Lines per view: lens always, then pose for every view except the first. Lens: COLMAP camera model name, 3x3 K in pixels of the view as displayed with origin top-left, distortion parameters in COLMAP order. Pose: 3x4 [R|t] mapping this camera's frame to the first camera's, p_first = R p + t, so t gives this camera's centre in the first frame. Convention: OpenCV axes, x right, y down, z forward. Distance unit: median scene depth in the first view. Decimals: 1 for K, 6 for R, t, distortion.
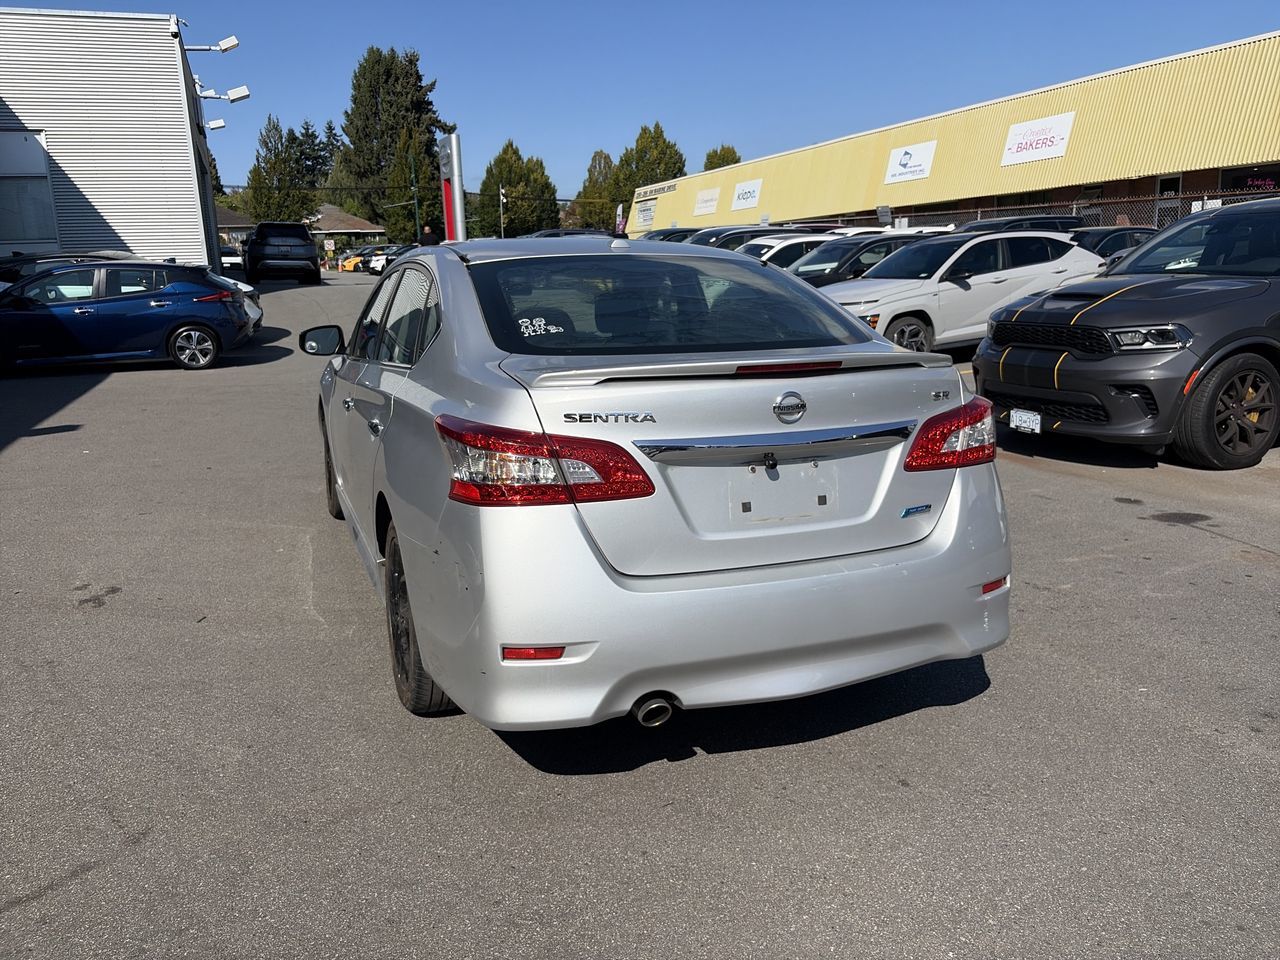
lens RADIAL K [[978.2, 0, 641.7], [0, 978.2, 479.0], [0, 0, 1]] dist [0.030335, -0.025284]
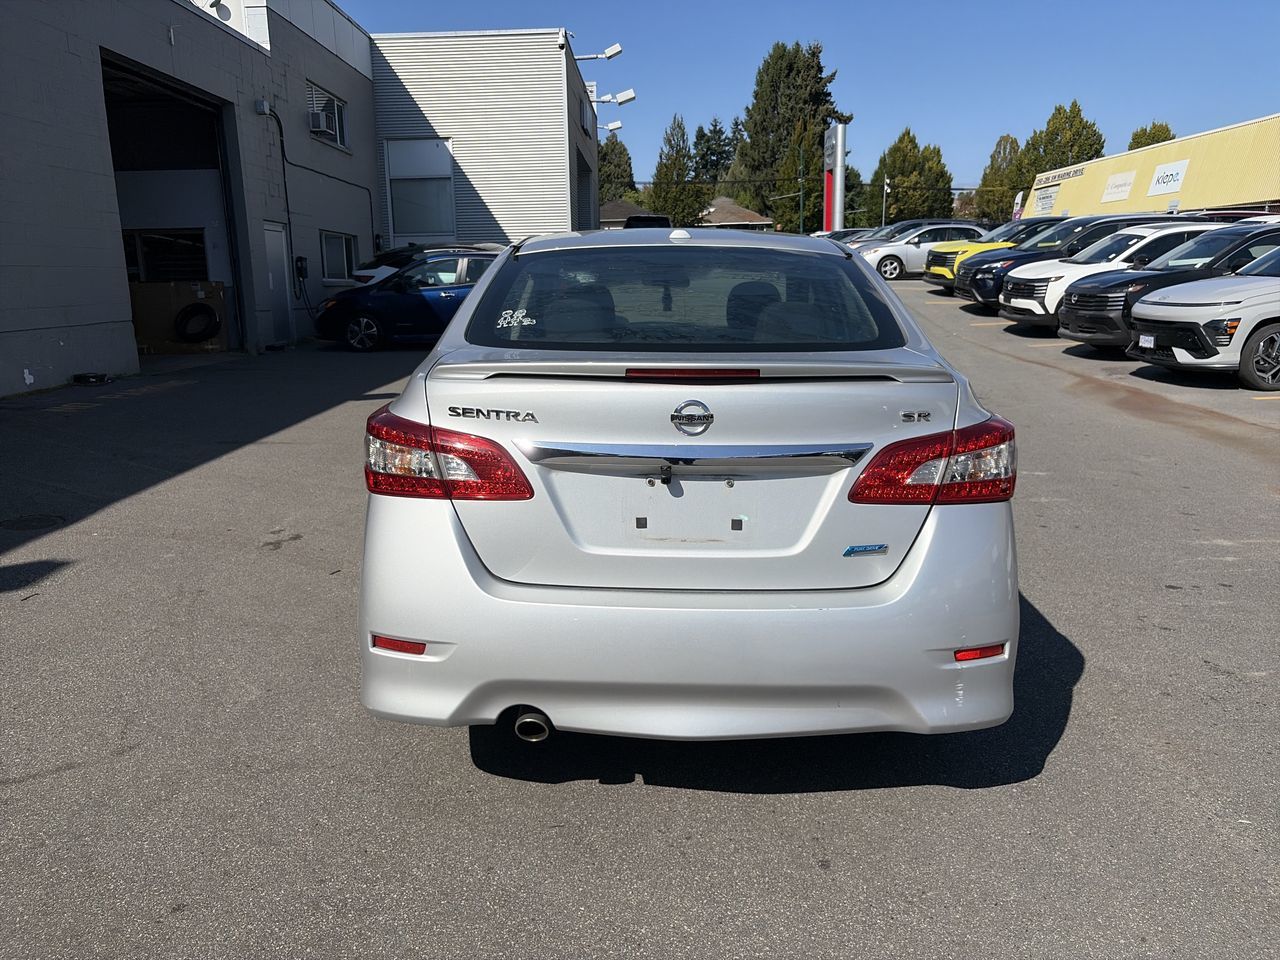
lens RADIAL K [[978.2, 0, 632.5], [0, 978.2, 476.5], [0, 0, 1]] dist [0.030335, -0.025284]
pose [[0.922825, 0.092286, -0.374003, 0.057317], [-0.090109, 0.995658, 0.023343, -0.004570], [0.374533, 0.012160, 0.927134, 0.019856]]
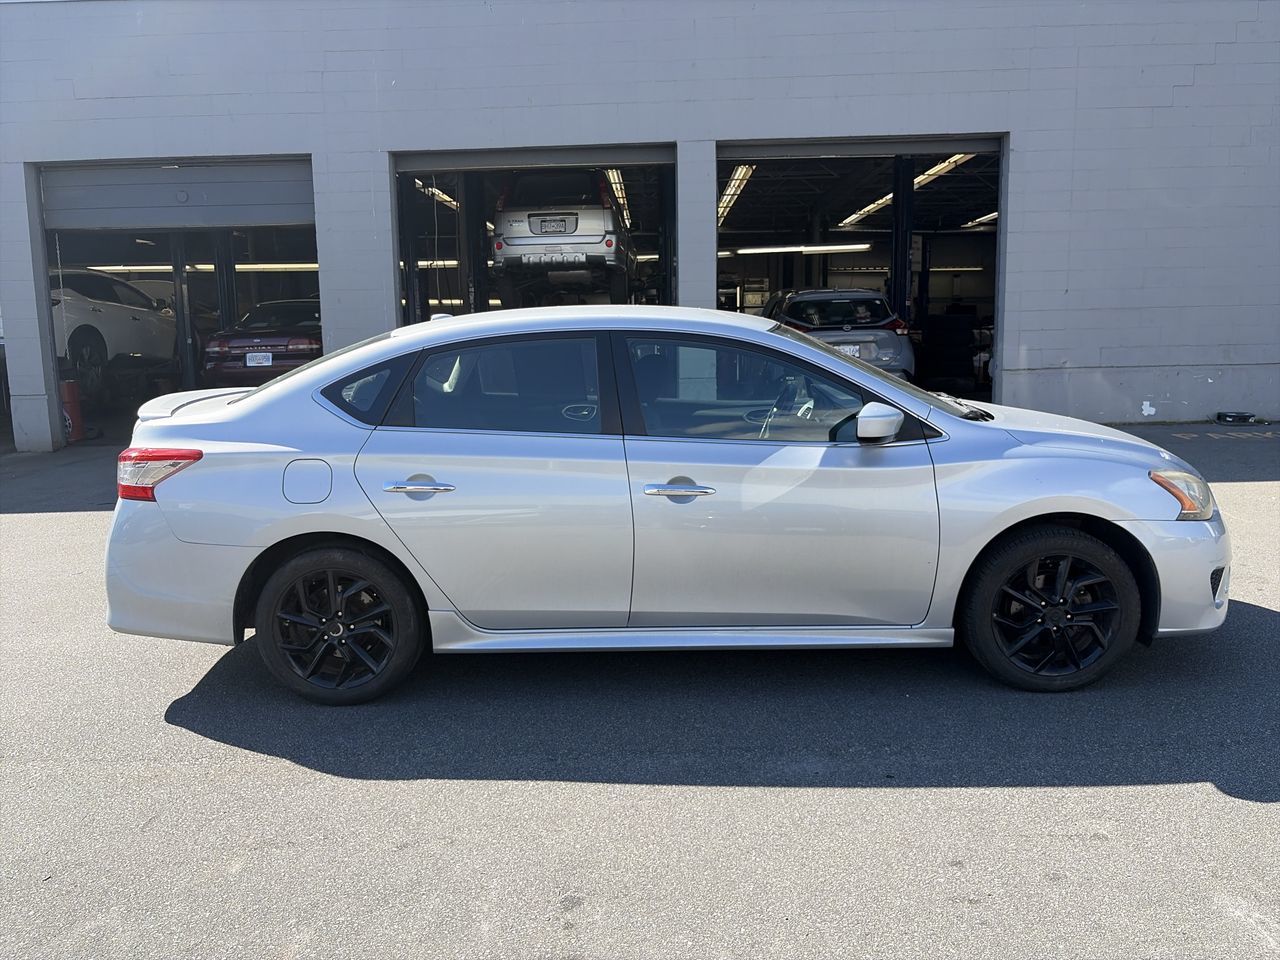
lens RADIAL K [[978.2, 0, 631.7], [0, 978.2, 471.4], [0, 0, 1]] dist [0.030335, -0.025284]
pose [[-0.387762, 0.170461, -0.905861, 0.196471], [-0.158635, 0.955748, 0.247753, -0.074681], [0.908006, 0.239770, -0.343562, 0.316801]]
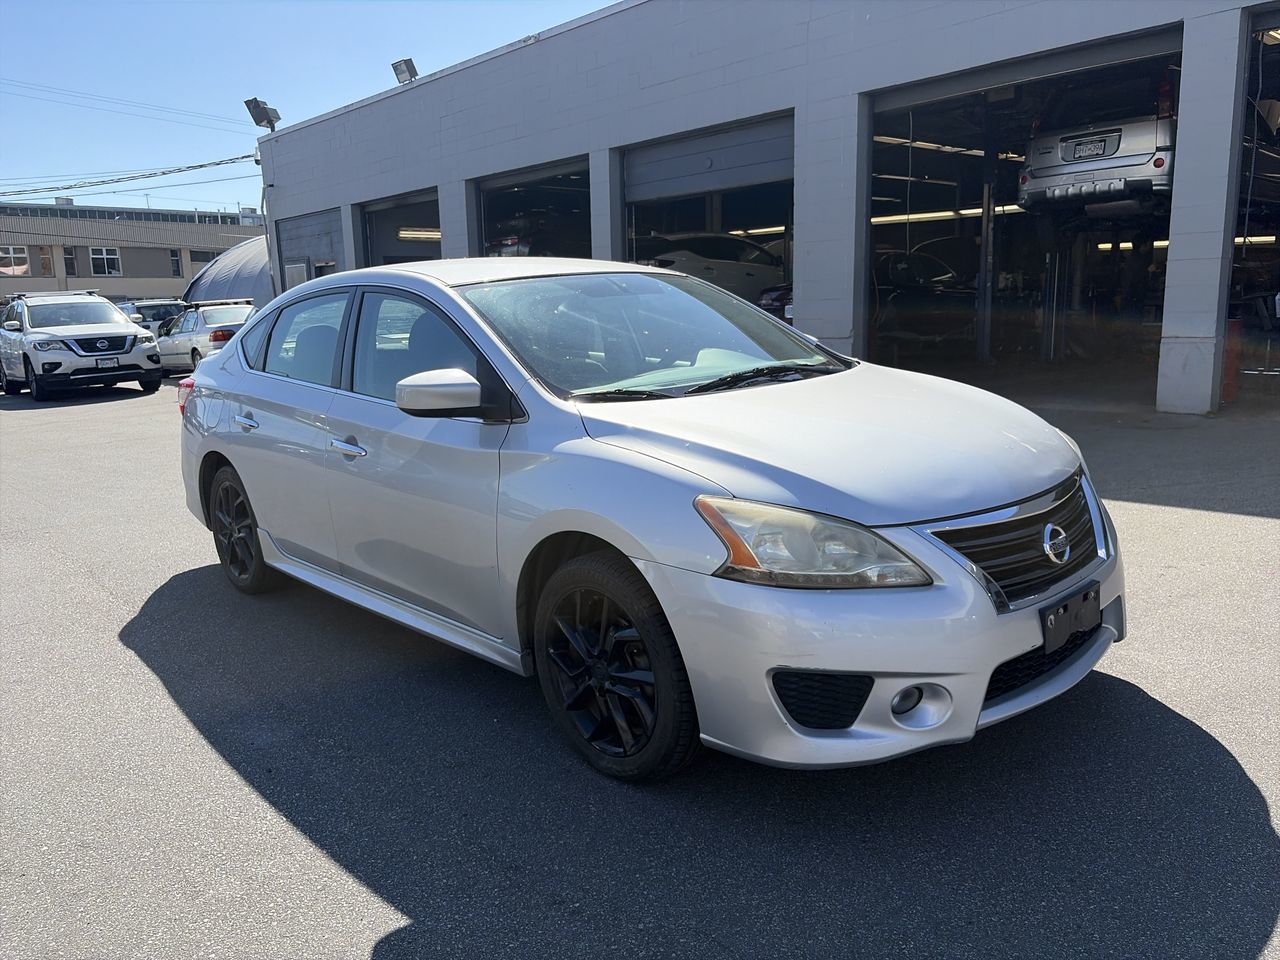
lens RADIAL K [[978.2, 0, 638.9], [0, 978.2, 476.4], [0, 0, 1]] dist [0.030335, -0.025284]
pose [[-0.933448, 0.121945, -0.337348, 0.030483], [-0.013524, 0.927810, 0.372808, -0.092464], [0.358457, 0.352559, -0.864413, 0.449559]]
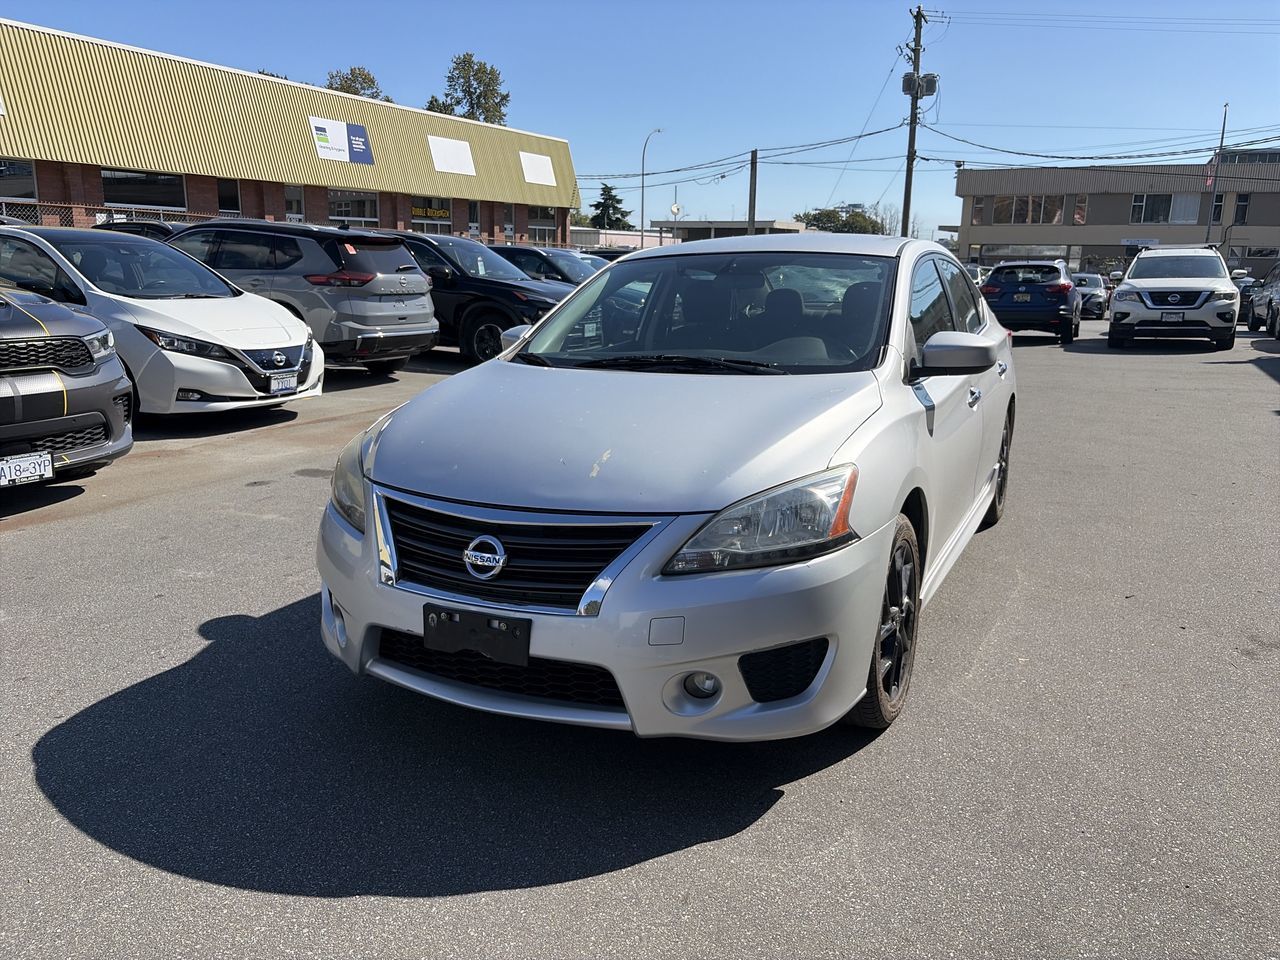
lens RADIAL K [[978.2, 0, 638.5], [0, 978.2, 472.7], [0, 0, 1]] dist [0.030335, -0.025284]
pose [[-0.672304, -0.134508, 0.727953, -0.177563], [0.160336, 0.933554, 0.320577, -0.083026], [-0.722703, 0.332242, -0.606066, 0.416231]]
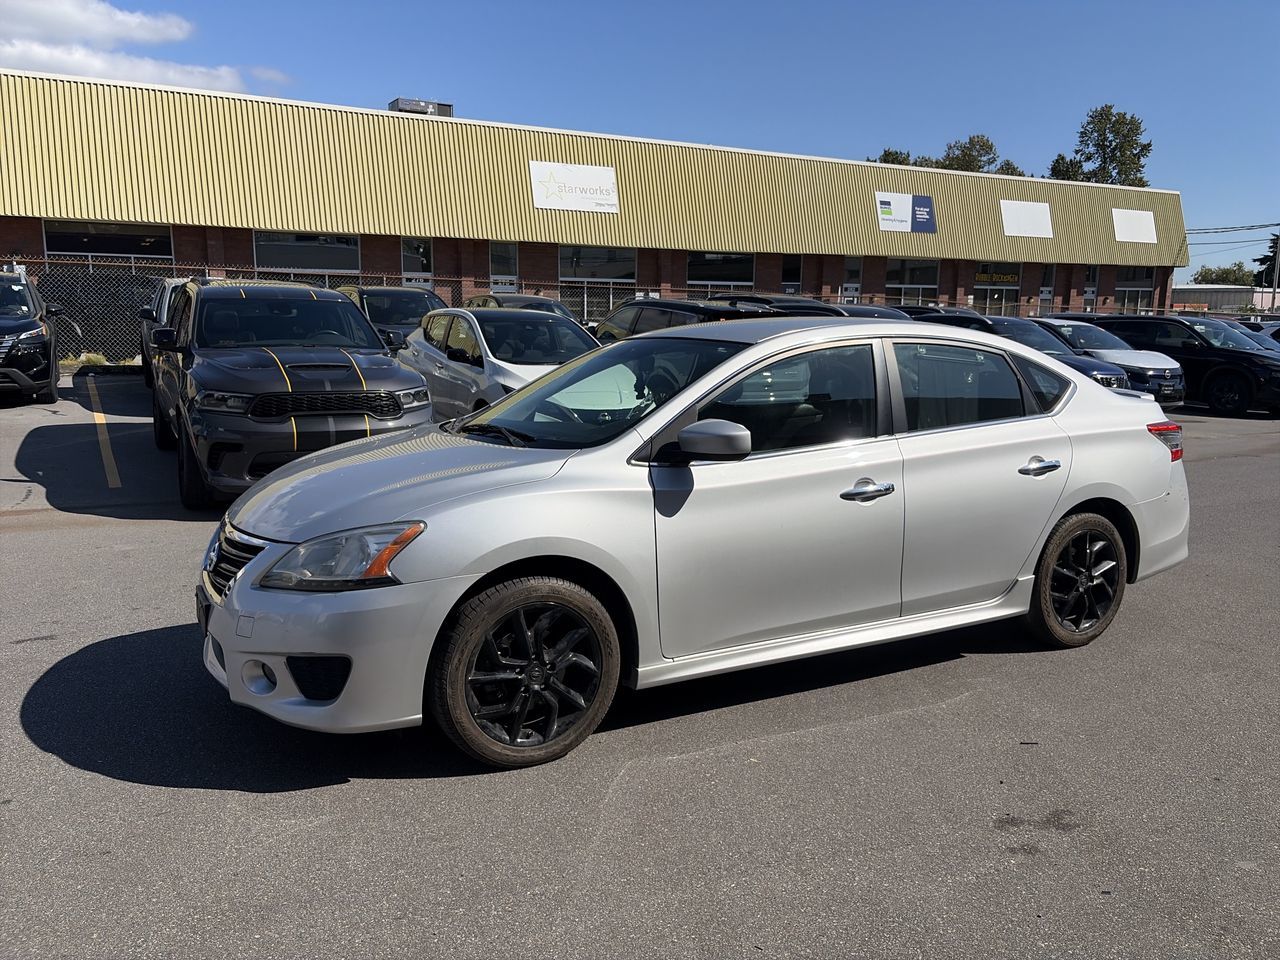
lens RADIAL K [[978.2, 0, 634.0], [0, 978.2, 488.6], [0, 0, 1]] dist [0.030335, -0.025284]
pose [[-0.127666, -0.140764, 0.981777, -0.260522], [0.198866, 0.966142, 0.164382, -0.060813], [-0.971676, 0.216228, -0.095350, 0.292544]]
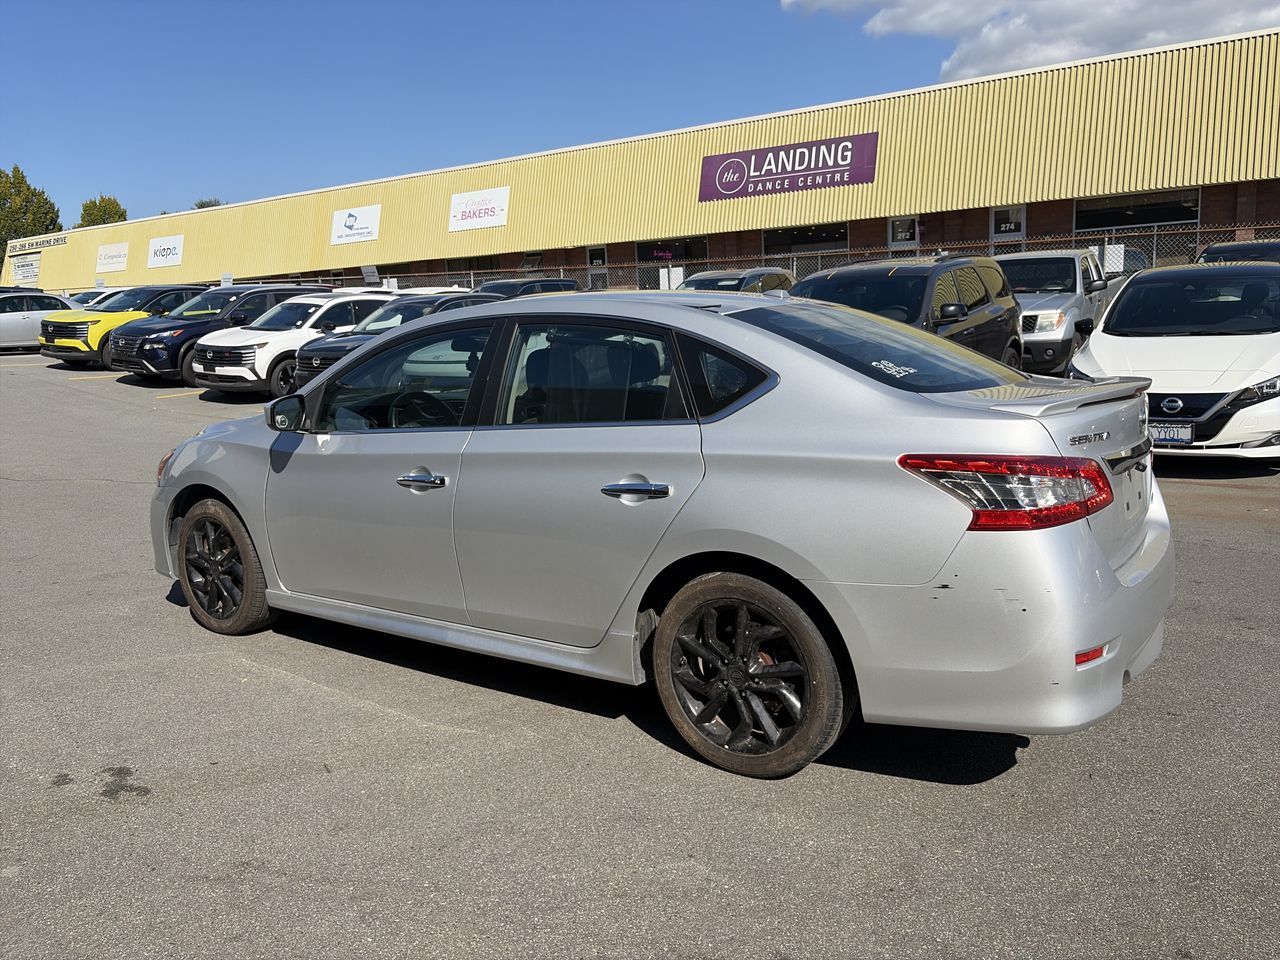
lens RADIAL K [[978.2, 0, 637.6], [0, 978.2, 481.5], [0, 0, 1]] dist [0.030335, -0.025284]
pose [[0.833475, -0.102871, 0.542897, -0.137276], [0.133690, 0.990869, -0.017490, -0.007915], [-0.536140, 0.087158, 0.839617, 0.040180]]
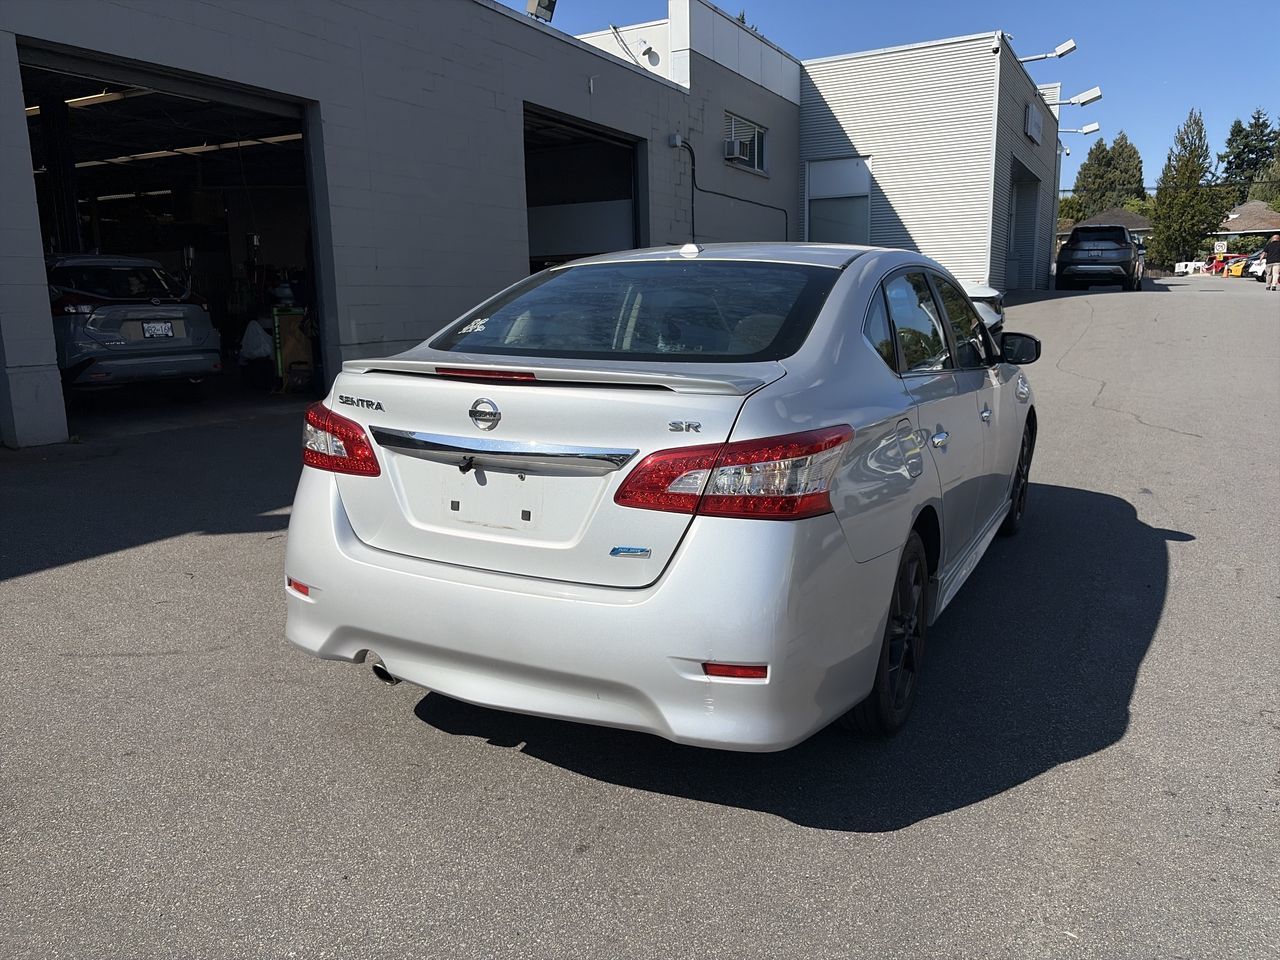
lens RADIAL K [[978.2, 0, 632.7], [0, 978.2, 480.6], [0, 0, 1]] dist [0.030335, -0.025284]
pose [[0.649547, 0.156668, -0.744006, 0.130206], [-0.159641, 0.984830, 0.068006, -0.012717], [0.743373, 0.074600, 0.664703, 0.059240]]
